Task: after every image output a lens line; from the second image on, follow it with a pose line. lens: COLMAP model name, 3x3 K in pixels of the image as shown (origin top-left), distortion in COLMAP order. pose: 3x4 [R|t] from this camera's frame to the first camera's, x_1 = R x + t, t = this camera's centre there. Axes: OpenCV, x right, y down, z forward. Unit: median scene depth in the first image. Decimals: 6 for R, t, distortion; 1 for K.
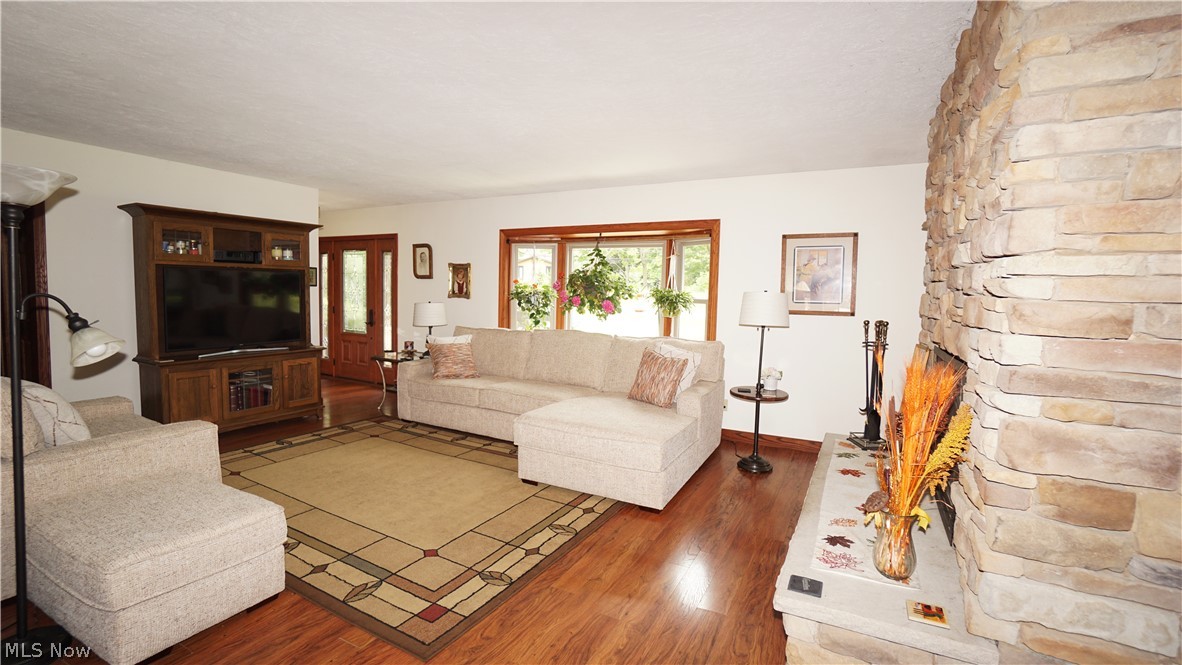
lens RADIAL K [[518.6, 0, 586.9], [0, 518.6, 333.3], [0, 0, 1]] dist [-0.052291, 0.015204]
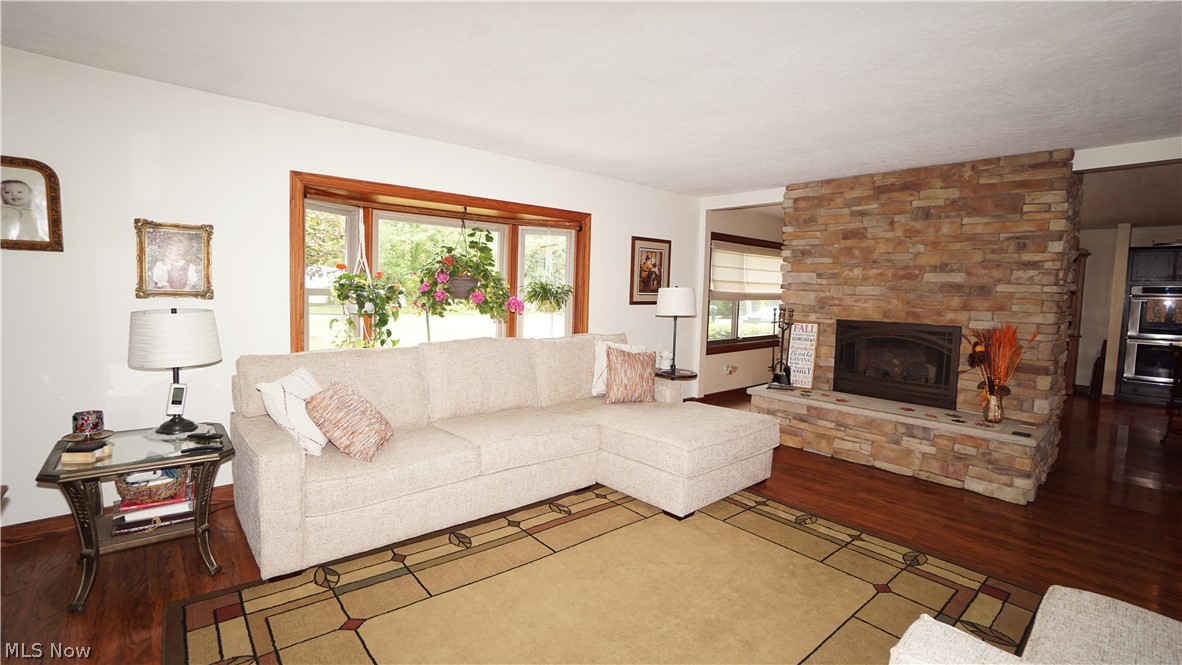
lens RADIAL K [[518.6, 0, 591.9], [0, 518.6, 330.9], [0, 0, 1]] dist [-0.052291, 0.015204]
pose [[0.347786, -0.086394, 0.933585, -0.758141], [0.058817, 0.995795, 0.070240, -0.067461], [-0.935727, 0.030482, 0.351405, 0.686287]]
